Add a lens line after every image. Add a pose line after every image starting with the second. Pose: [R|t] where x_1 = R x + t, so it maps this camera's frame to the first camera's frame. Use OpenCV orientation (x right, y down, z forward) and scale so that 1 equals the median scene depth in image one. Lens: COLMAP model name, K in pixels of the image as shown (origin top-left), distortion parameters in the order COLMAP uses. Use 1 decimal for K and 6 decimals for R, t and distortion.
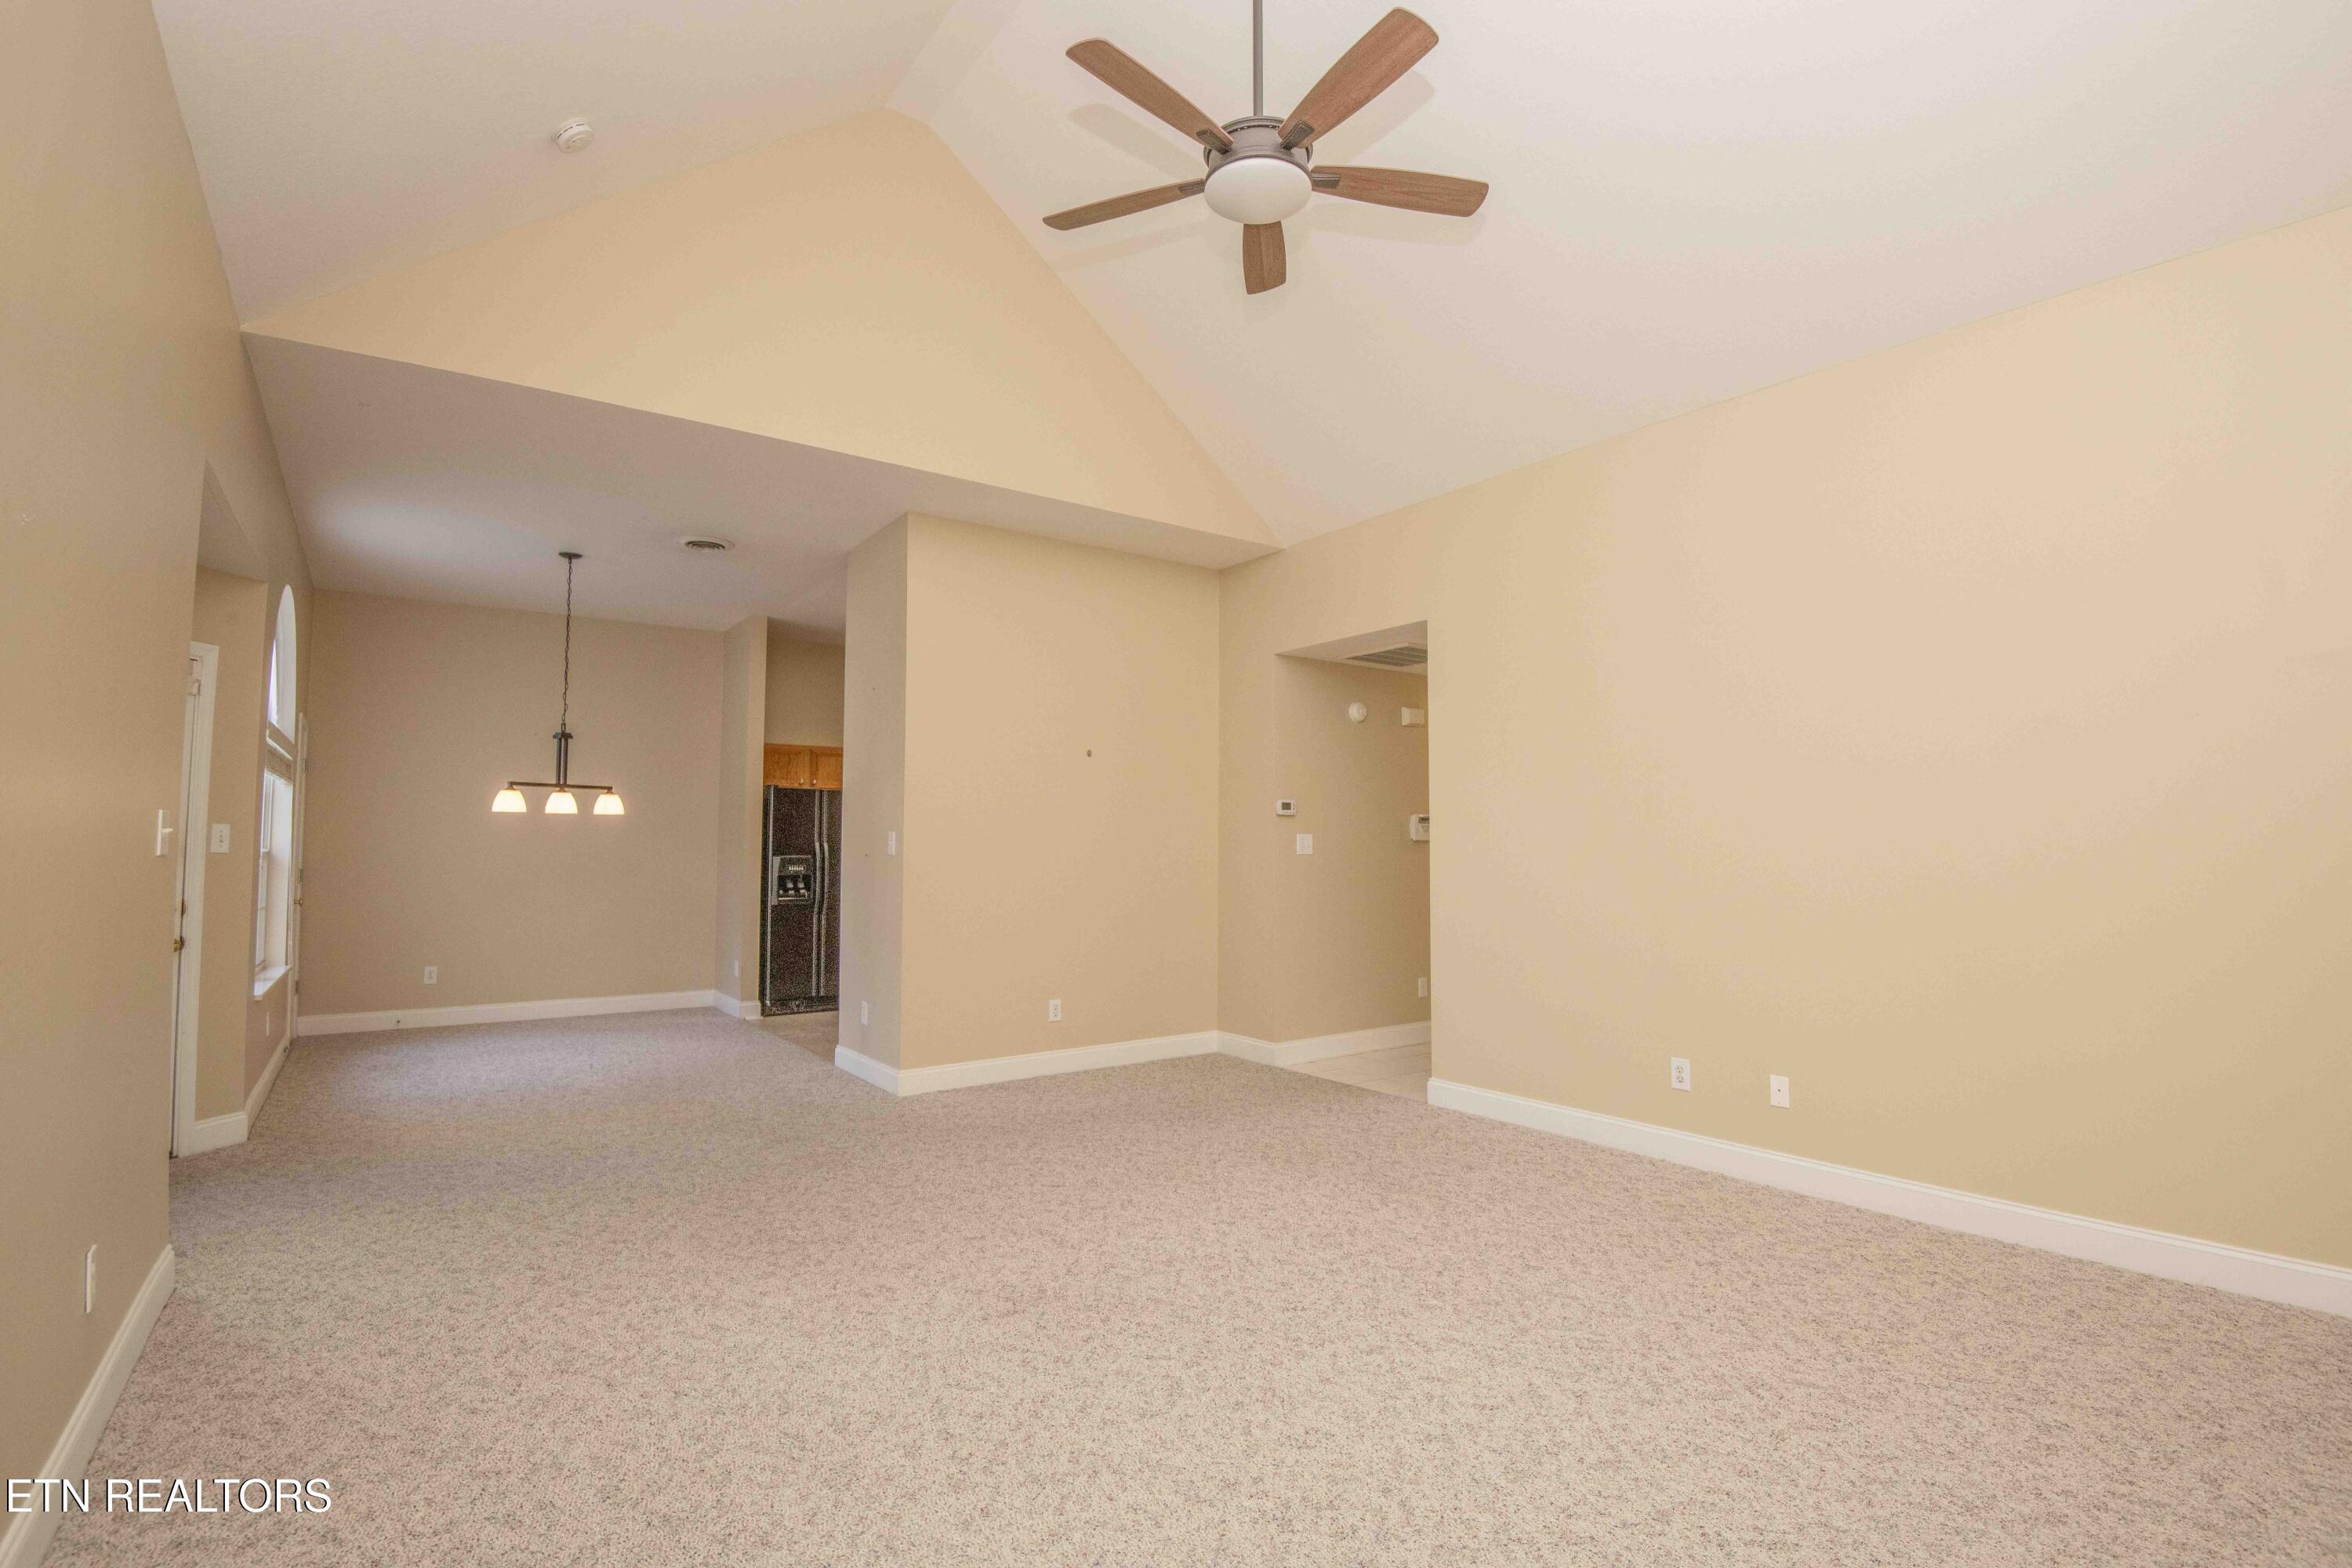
lens RADIAL K [[1085.9, 0, 1187.6], [0, 1085.9, 790.6], [0, 0, 1]] dist [-0.000832, -0.030828]
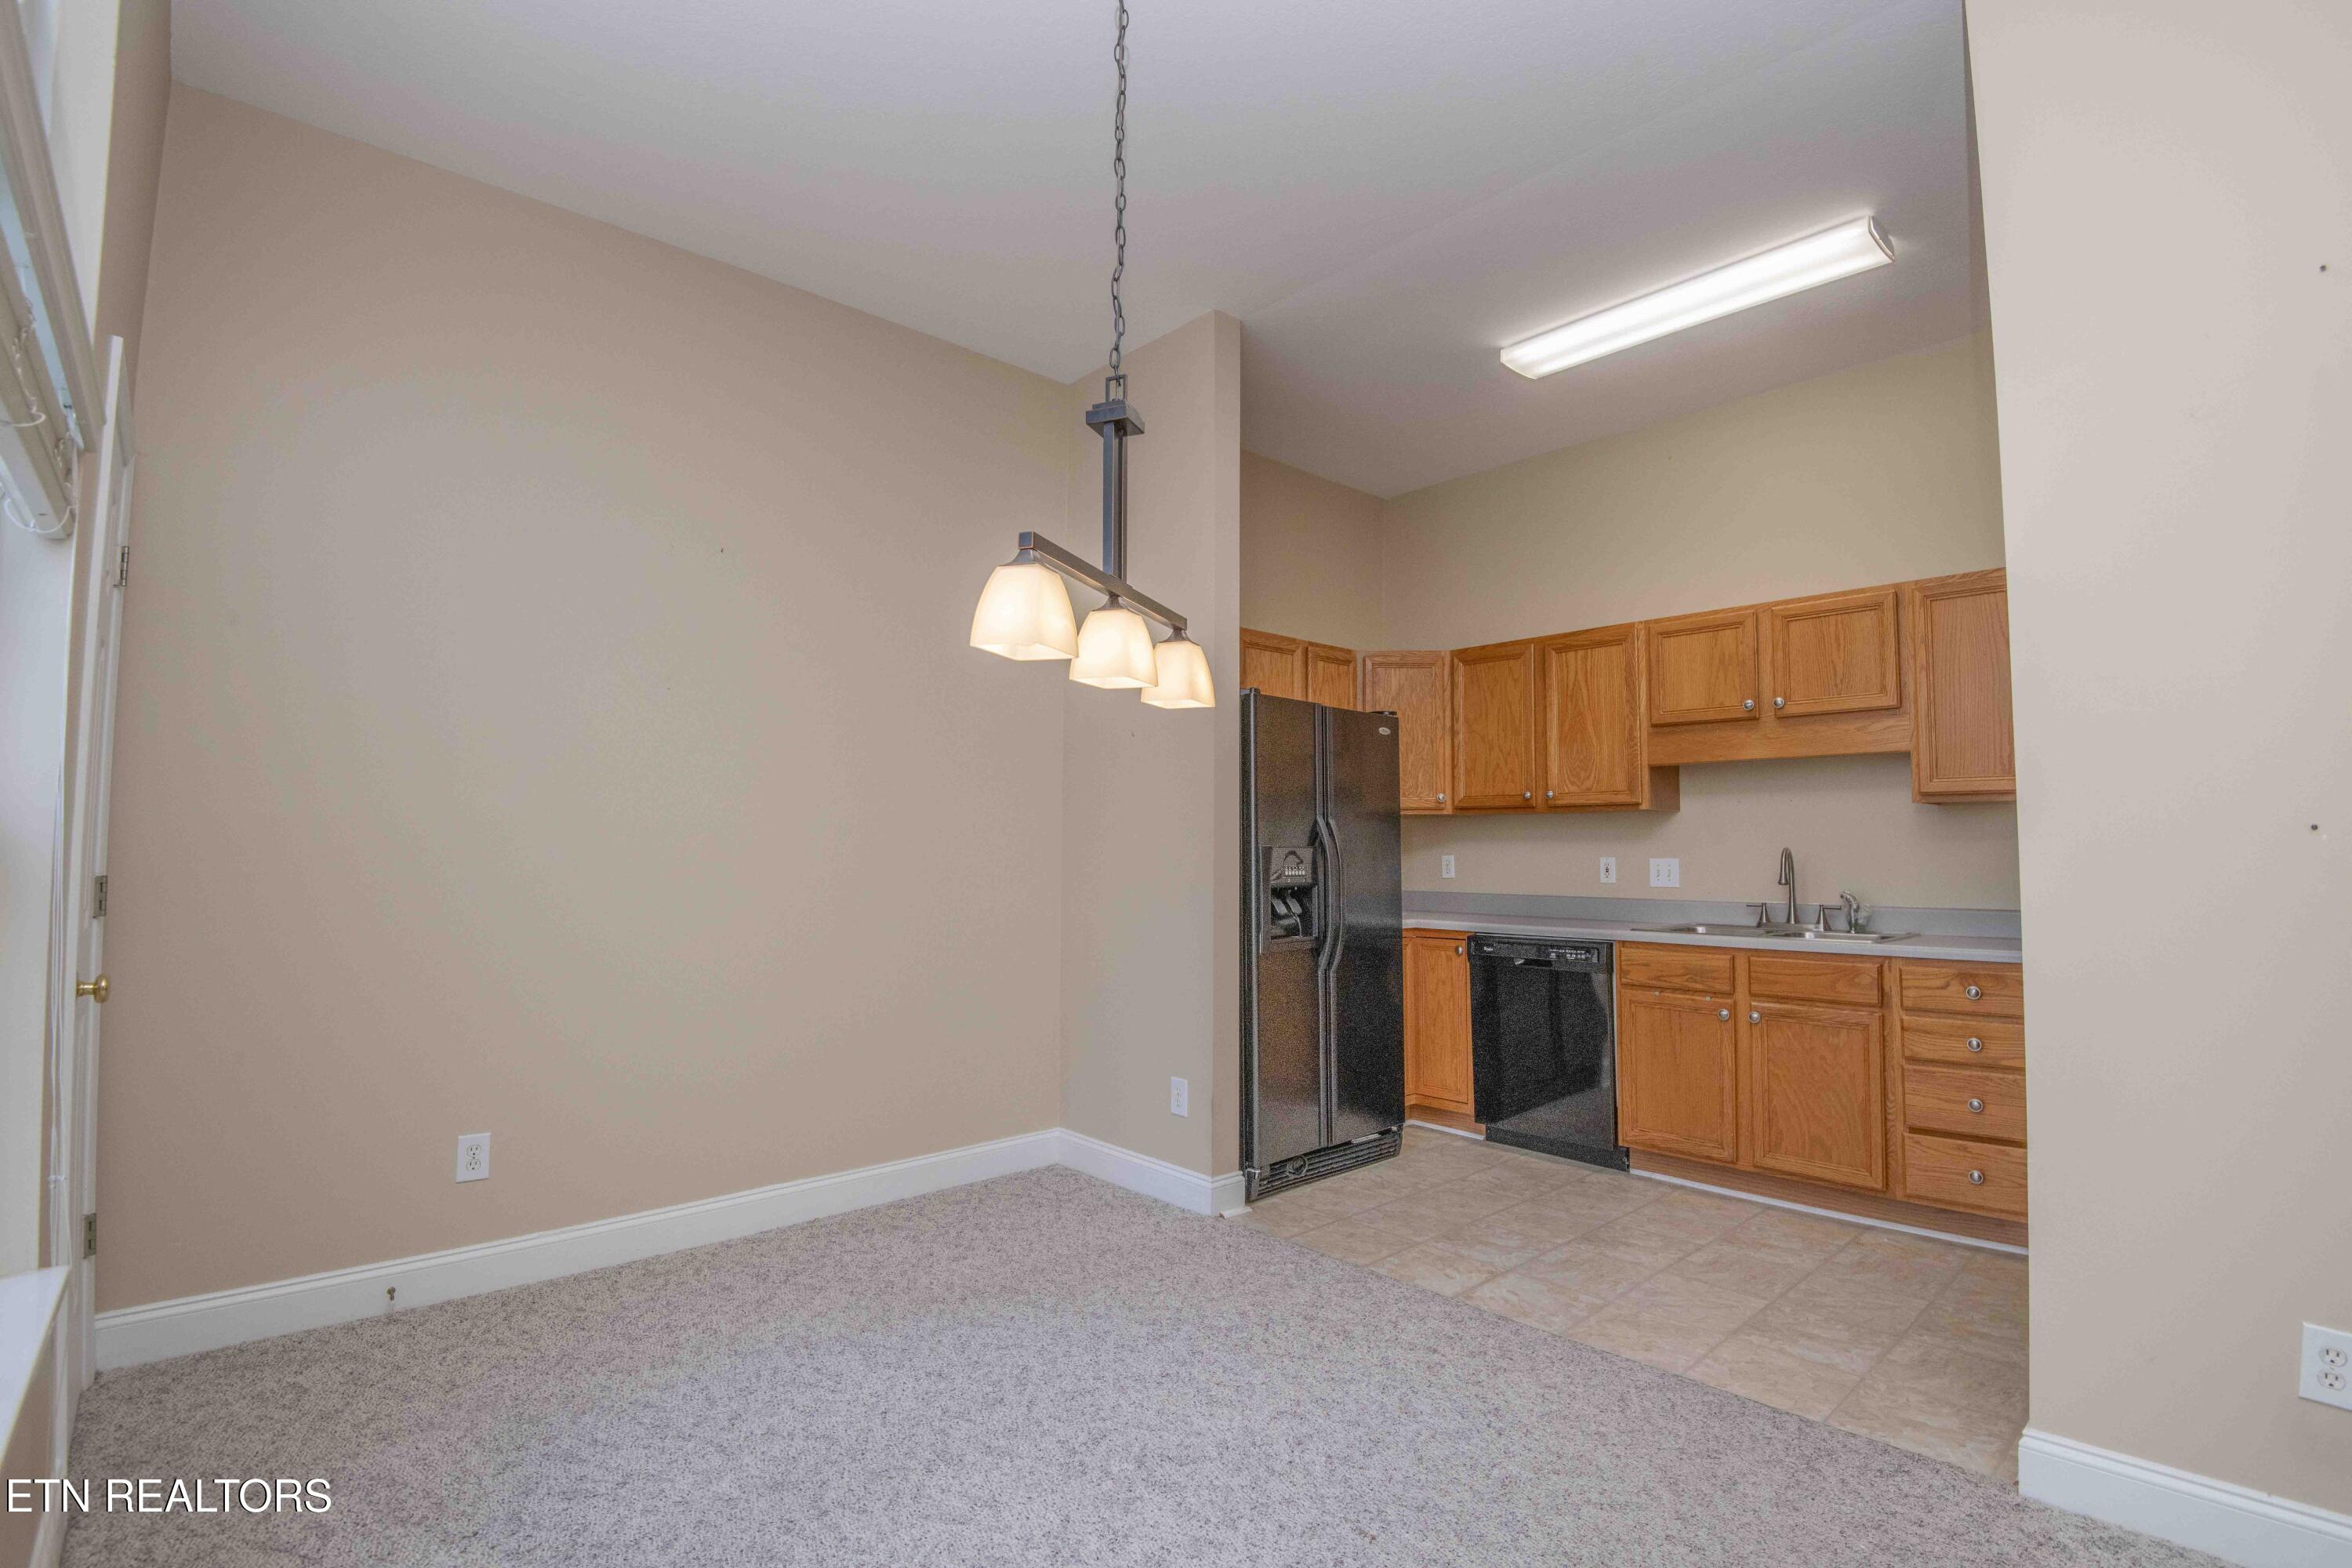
lens RADIAL K [[1085.9, 0, 1187.6], [0, 1085.9, 790.6], [0, 0, 1]] dist [-0.000832, -0.030828]
pose [[0.991991, 0.008898, 0.125993, -0.689924], [-0.008332, 0.999953, -0.005019, 0.059556], [-0.126032, 0.003929, 0.992018, 0.819660]]
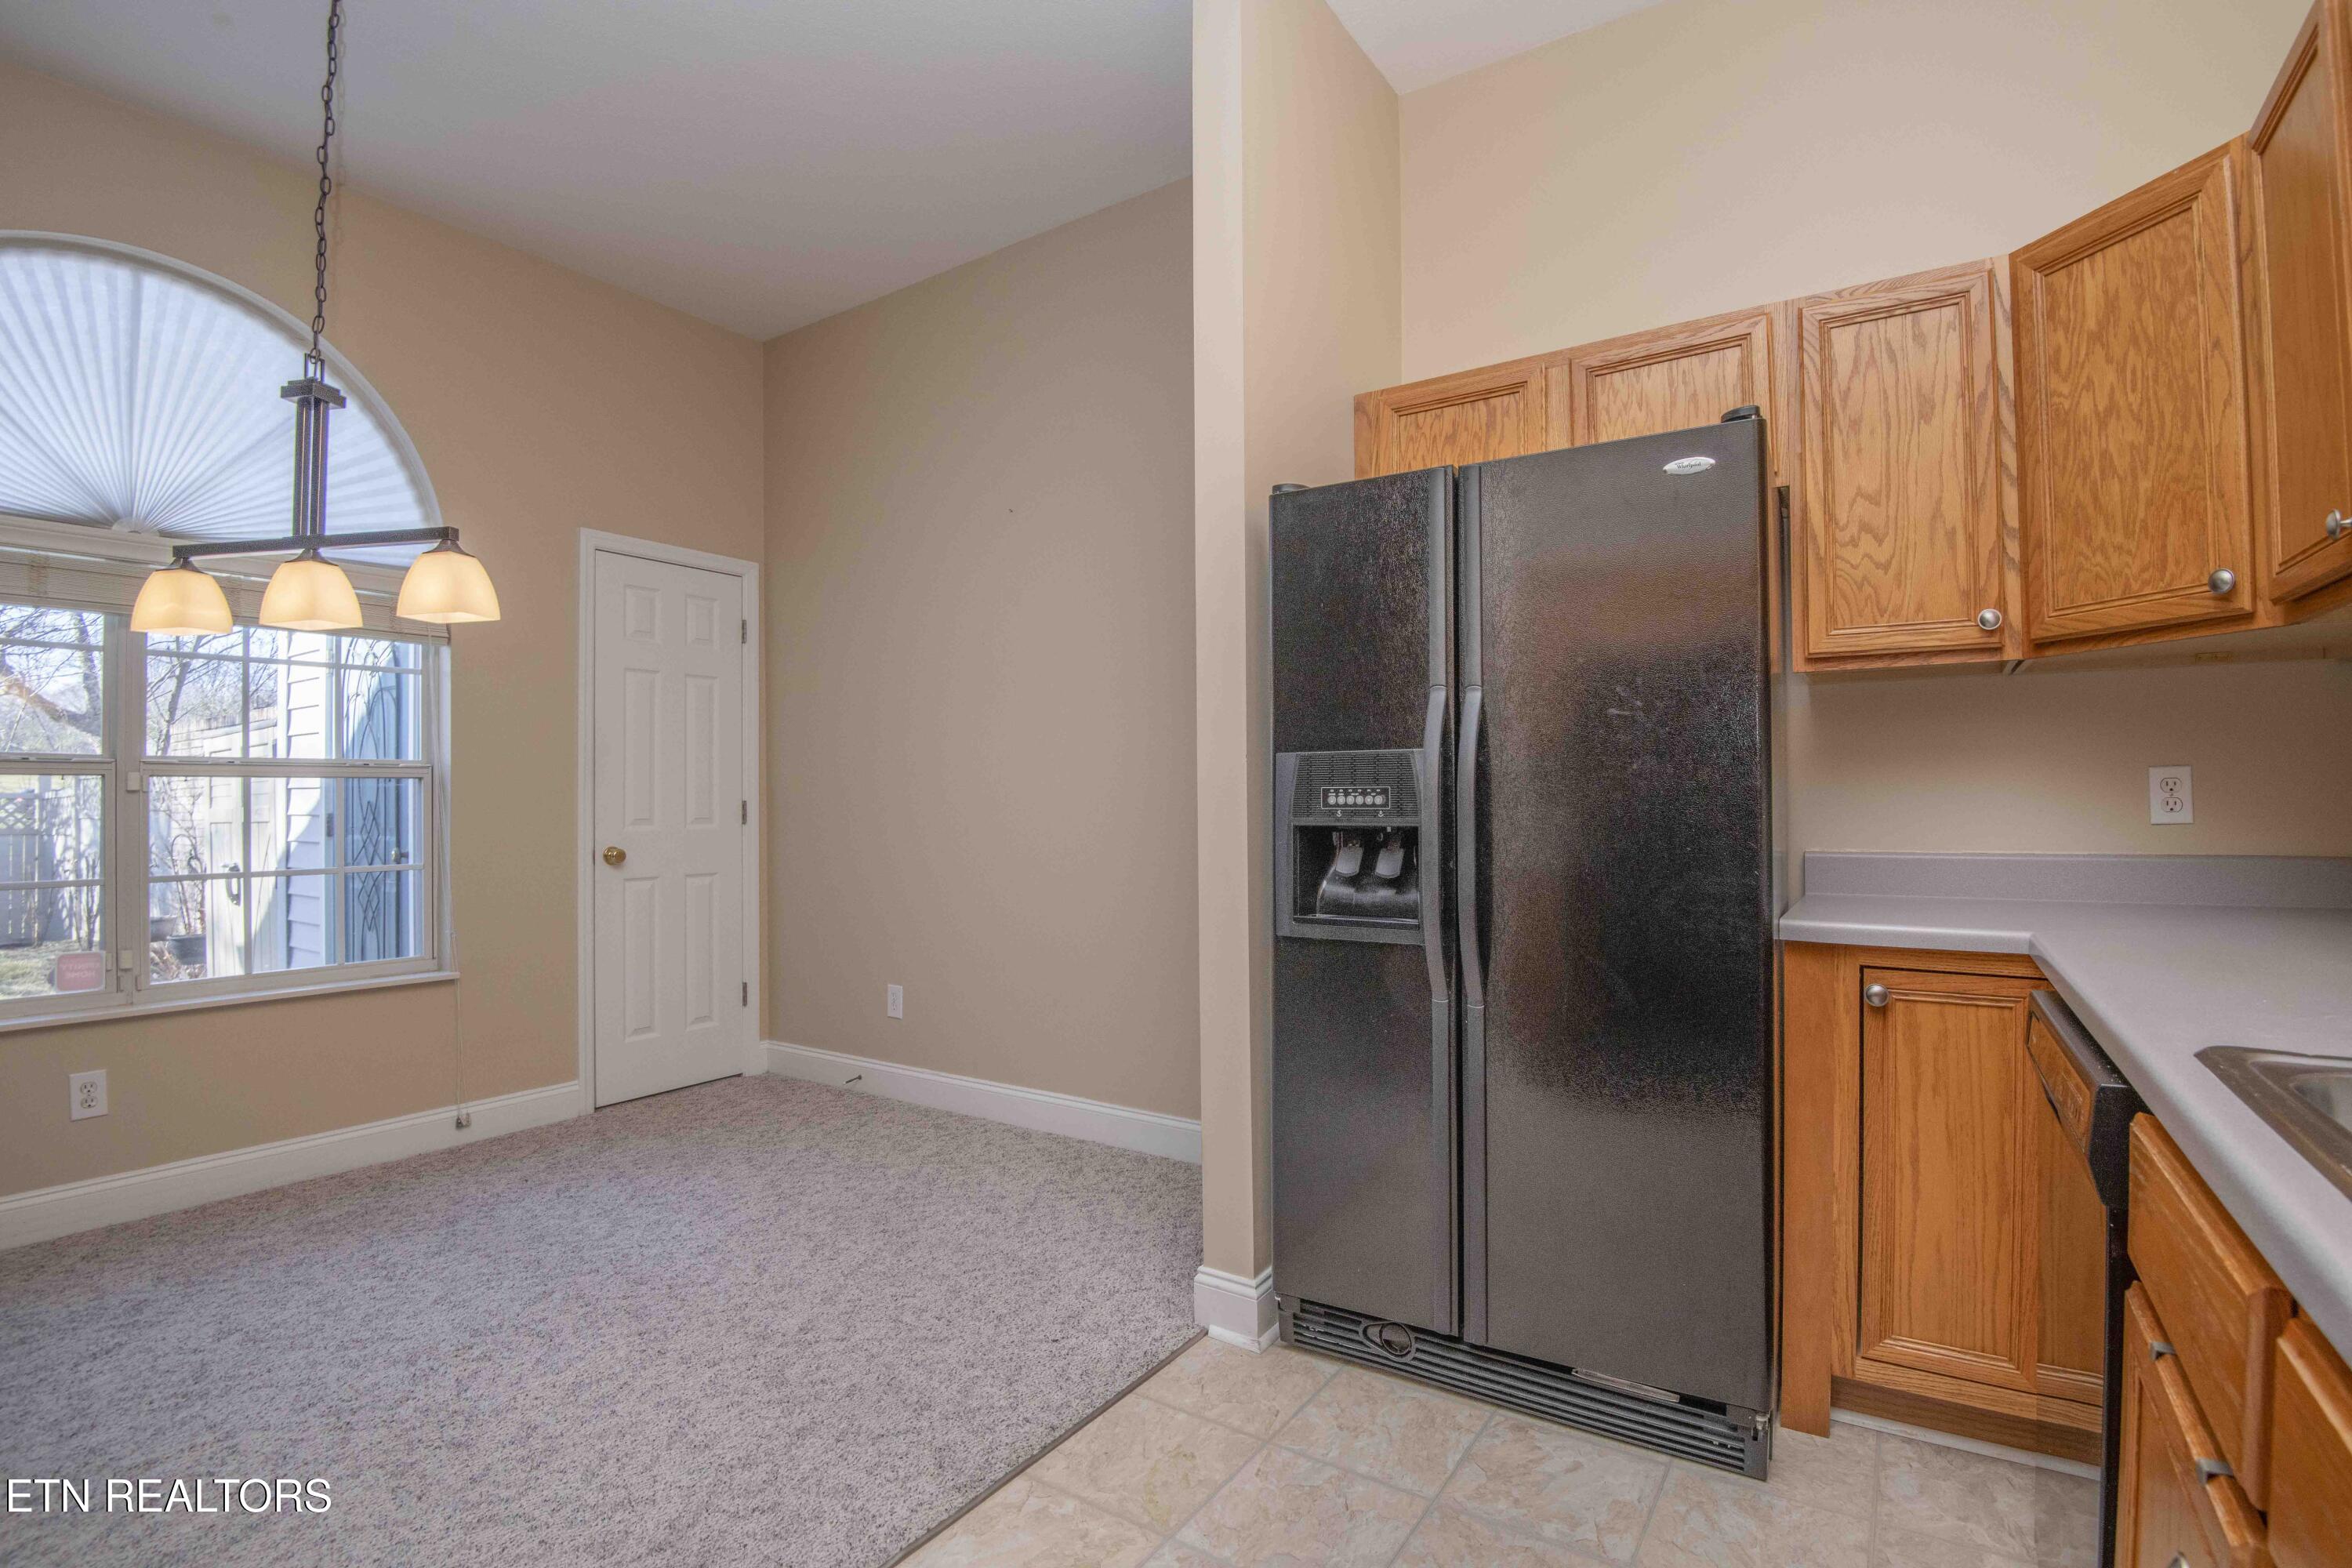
lens RADIAL K [[1085.9, 0, 1187.6], [0, 1085.9, 790.6], [0, 0, 1]] dist [-0.000832, -0.030828]
pose [[0.356509, -0.009477, -0.934244, -0.207071], [0.057660, 0.998266, 0.011876, 0.096120], [0.932511, -0.058103, 0.356437, 1.305236]]
